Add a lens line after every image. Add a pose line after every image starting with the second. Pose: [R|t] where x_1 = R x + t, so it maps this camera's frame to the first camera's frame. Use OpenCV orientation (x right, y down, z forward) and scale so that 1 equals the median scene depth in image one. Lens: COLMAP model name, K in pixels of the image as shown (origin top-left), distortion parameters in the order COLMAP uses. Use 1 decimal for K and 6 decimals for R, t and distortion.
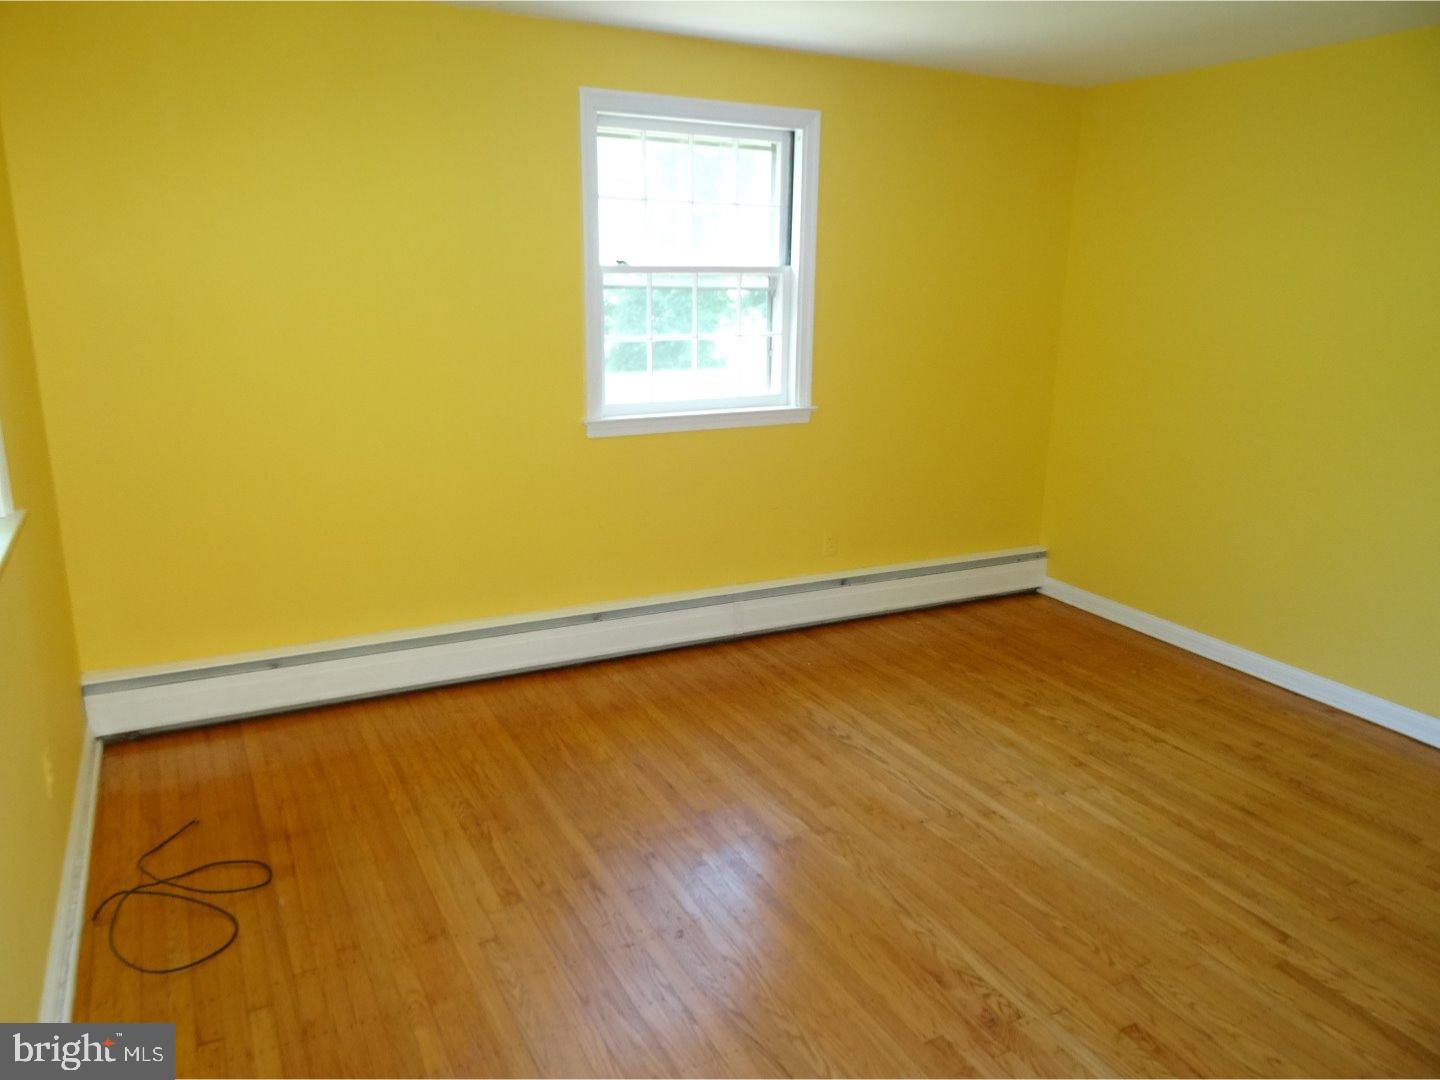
lens RADIAL K [[1040.3, 0, 678.8], [0, 1040.3, 538.0], [0, 0, 1]] dist [-0.015074, 0.001721]
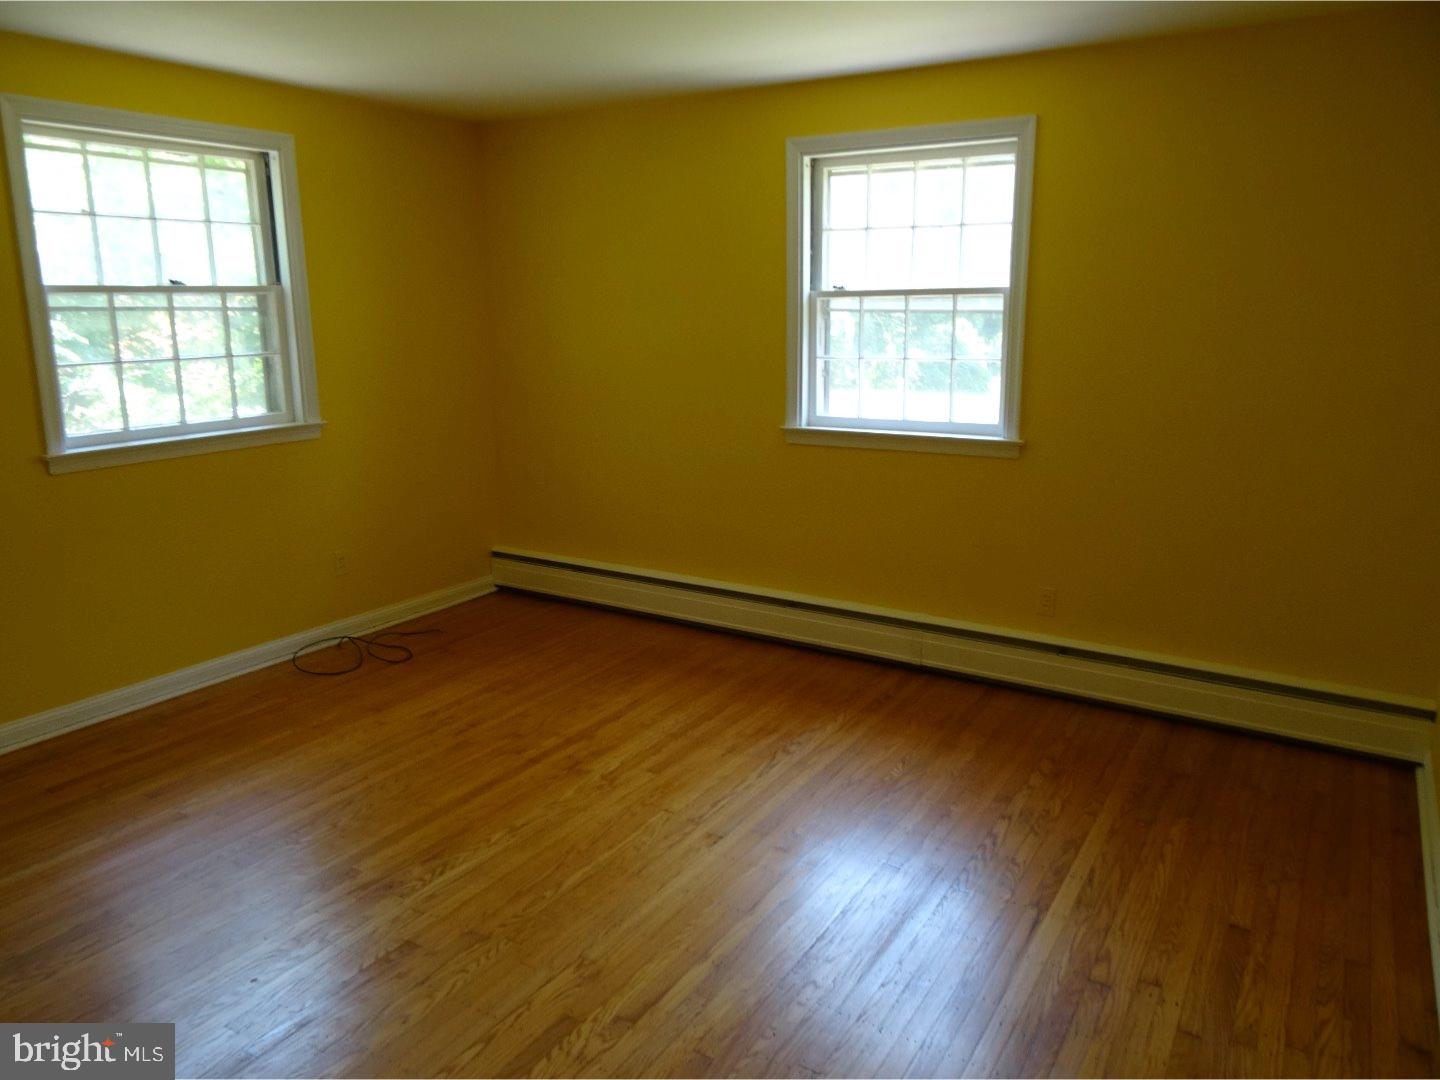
lens RADIAL K [[1033.5, 0, 713.7], [0, 1033.5, 533.1], [0, 0, 1]] dist [0.000242, 0.006602]
pose [[0.528882, 0.176330, -0.830175, 0.917435], [-0.207804, 0.975309, 0.074770, -0.074912], [0.822861, 0.132969, 0.552466, 0.363003]]
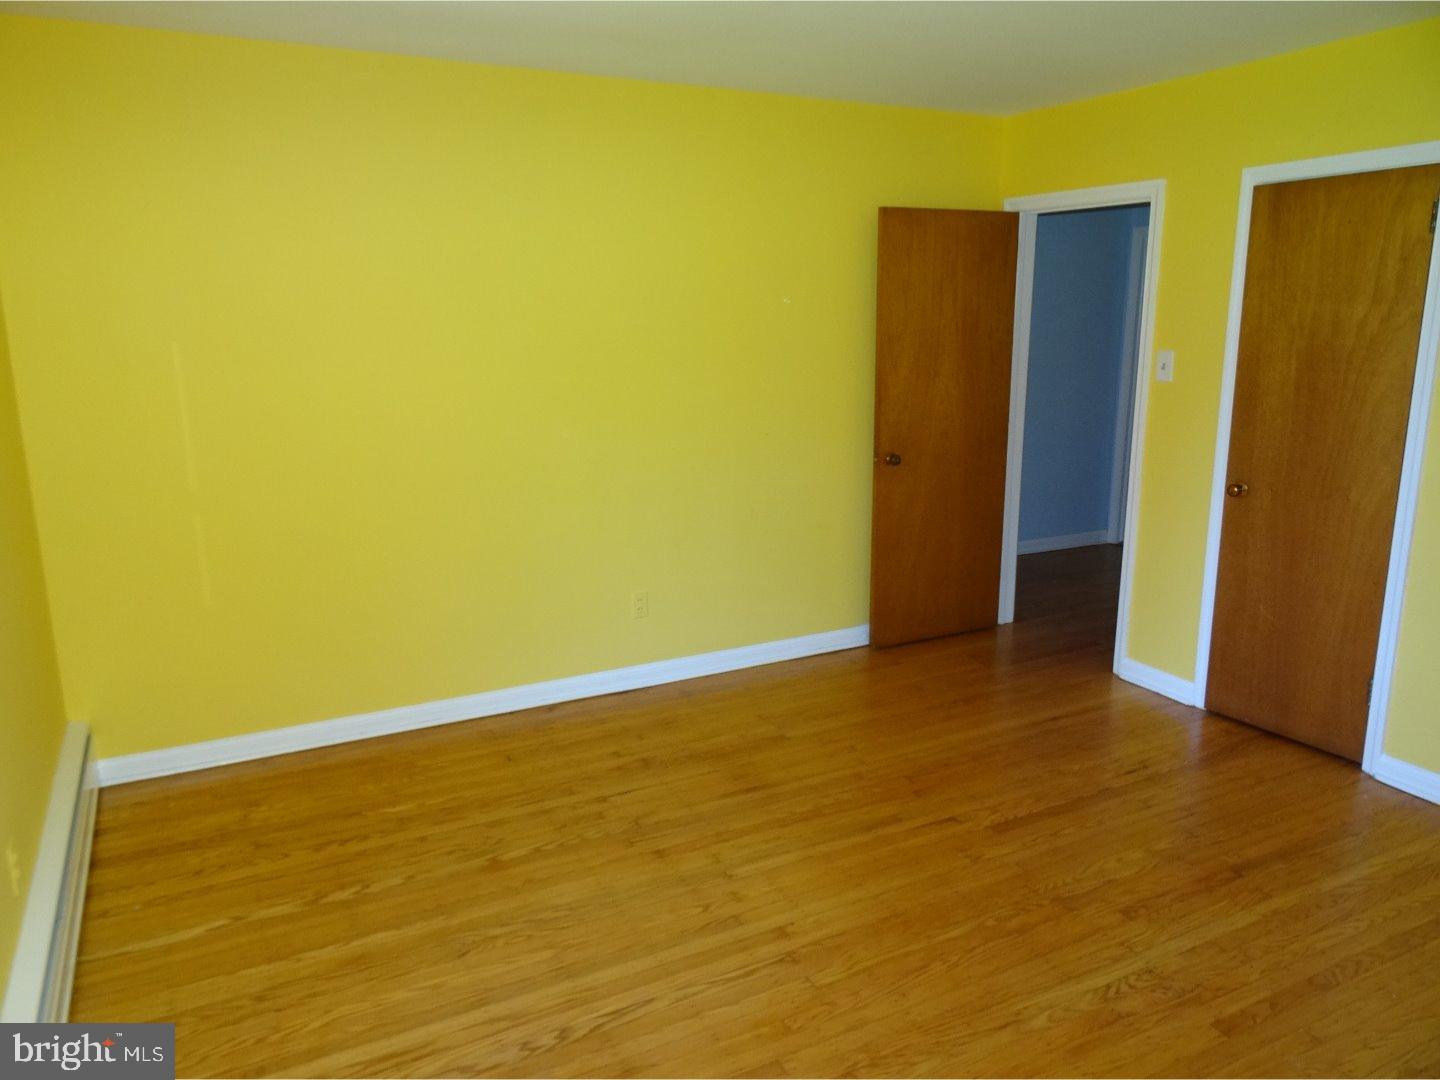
lens RADIAL K [[1035.6, 0, 735.0], [0, 1035.6, 538.6], [0, 0, 1]] dist [0.006993, 0.003847]
pose [[-0.037821, -0.242174, 0.969495, -0.387961], [0.255340, 0.935640, 0.243678, -0.221035], [-0.966111, 0.256767, 0.026450, 0.808087]]
